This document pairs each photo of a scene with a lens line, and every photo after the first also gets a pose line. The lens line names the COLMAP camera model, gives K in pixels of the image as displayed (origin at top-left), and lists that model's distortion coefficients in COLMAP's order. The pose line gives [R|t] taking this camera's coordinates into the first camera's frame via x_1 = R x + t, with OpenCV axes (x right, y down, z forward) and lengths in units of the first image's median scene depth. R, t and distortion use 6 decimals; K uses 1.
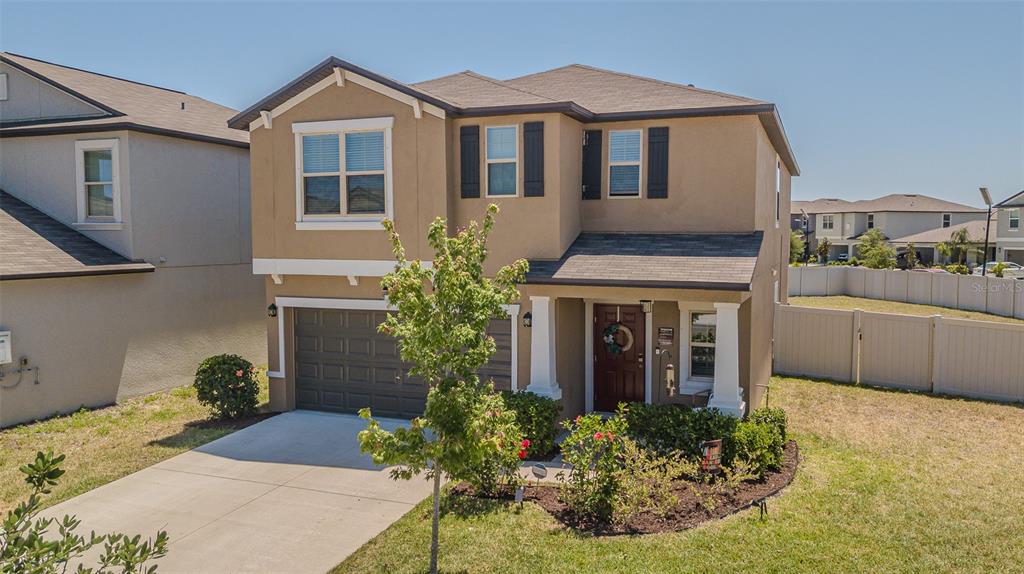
lens RADIAL K [[812.2, 0, 512.0], [0, 812.2, 287.0], [0, 0, 1]] dist [0.044069, -0.004208]
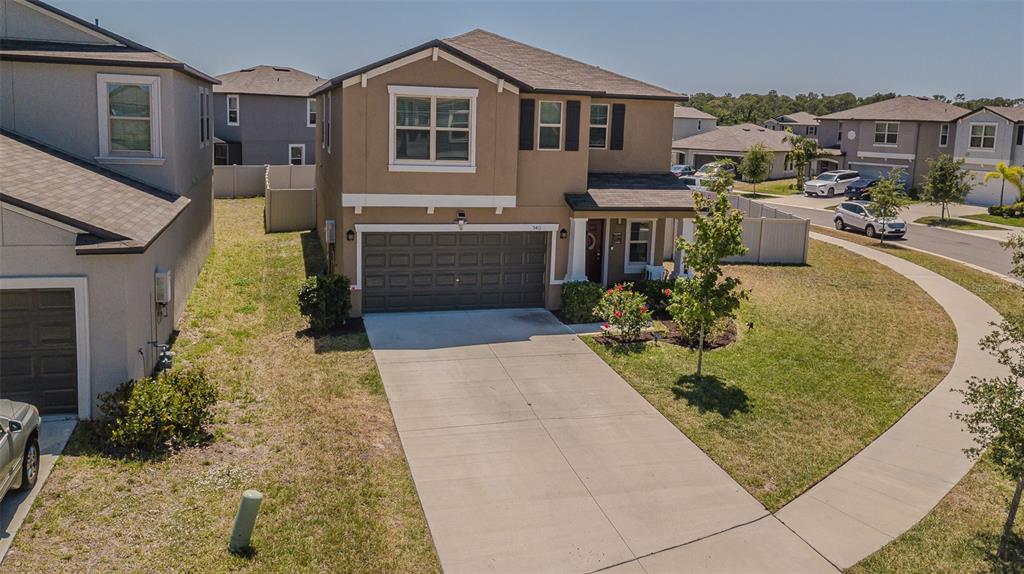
lens RADIAL K [[797.1, 0, 512.0], [0, 797.1, 287.0], [0, 0, 1]] dist [0.034690, -0.000692]
pose [[0.798917, -0.097790, 0.593438, -0.896986], [0.005260, 0.987792, 0.155692, -0.087848], [-0.601419, -0.121264, 0.789678, -0.116379]]
